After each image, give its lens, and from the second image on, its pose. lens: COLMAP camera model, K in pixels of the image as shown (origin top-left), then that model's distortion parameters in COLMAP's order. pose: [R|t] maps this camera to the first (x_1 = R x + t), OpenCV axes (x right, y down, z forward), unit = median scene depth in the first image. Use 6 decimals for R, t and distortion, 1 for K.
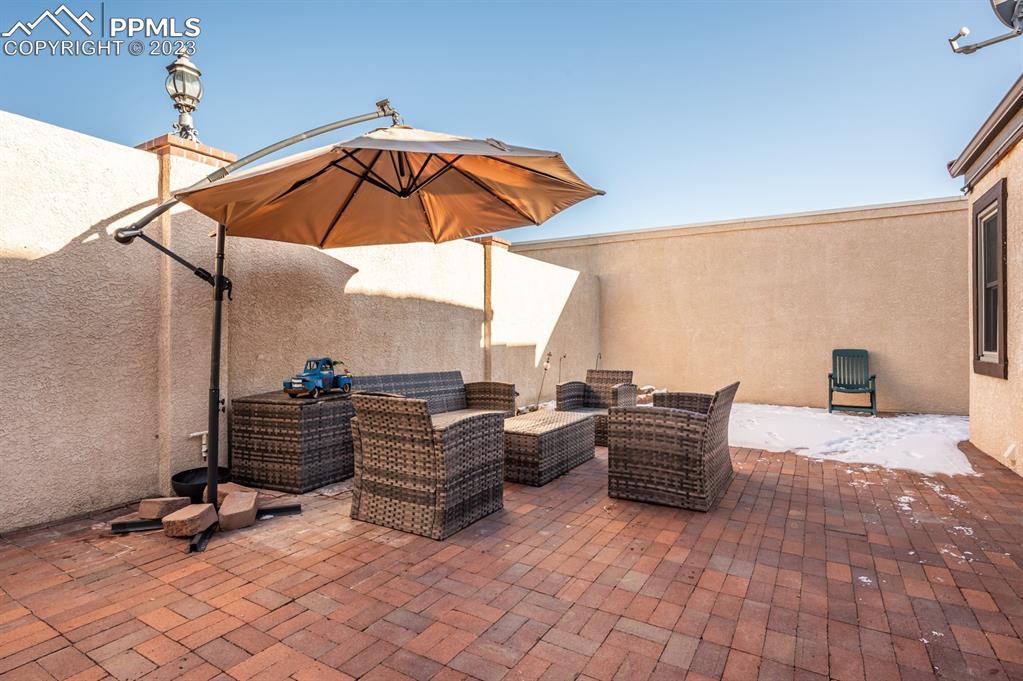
lens RADIAL K [[516.5, 0, 509.1], [0, 516.5, 336.2], [0, 0, 1]] dist [-0.001538, -0.000219]
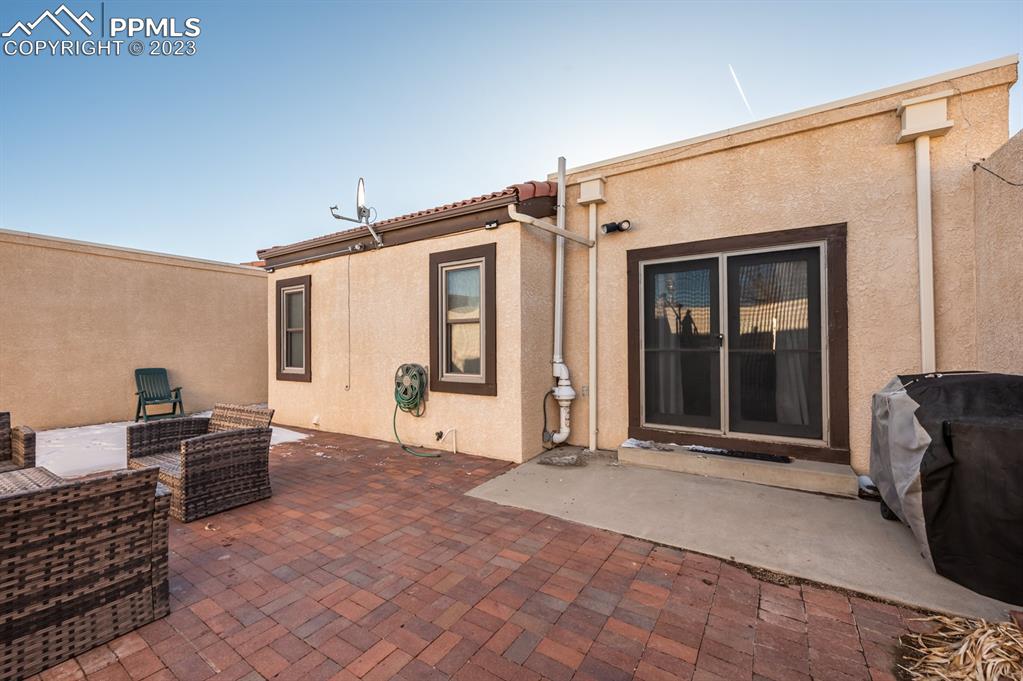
lens RADIAL K [[412.9, 0, 511.5], [0, 412.9, 340.5], [0, 0, 1]] dist [0.000377, -0.000167]
pose [[0.028891, 0.012231, 0.999508, -0.702260], [0.000908, 0.999924, -0.012262, -0.066912], [-0.999582, 0.001262, 0.028878, 0.303211]]
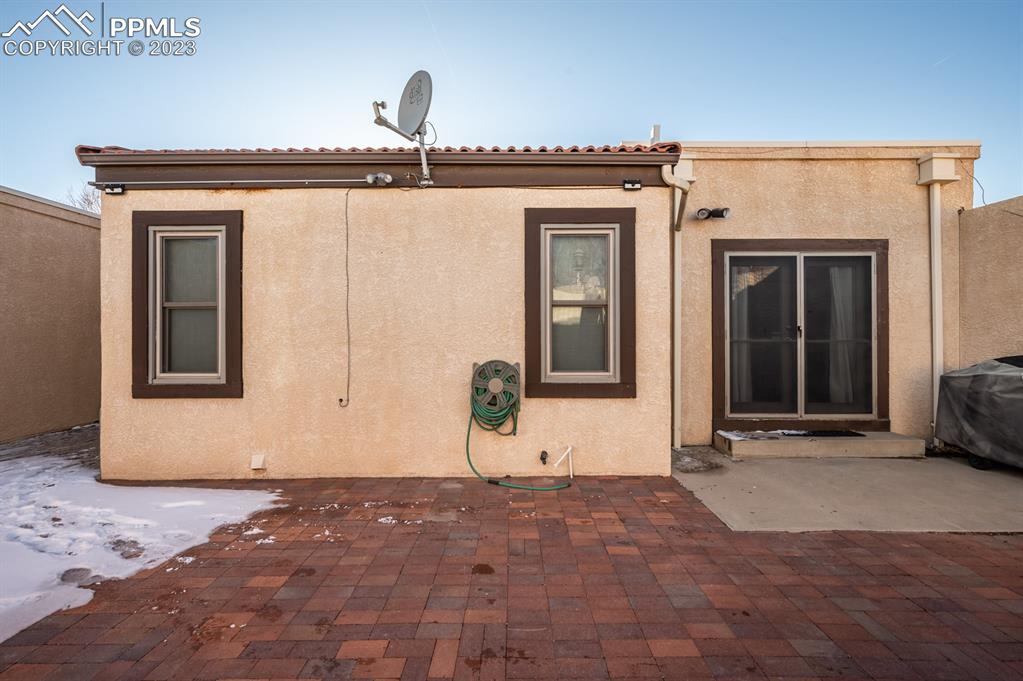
lens RADIAL K [[412.1, 0, 513.9], [0, 412.1, 332.4], [0, 0, 1]] dist [-0.001390, 0.000282]
pose [[-0.509486, 0.006349, 0.860455, -0.094512], [-0.003993, 0.999945, -0.009743, -0.063042], [-0.860469, -0.008399, -0.509433, 1.278133]]
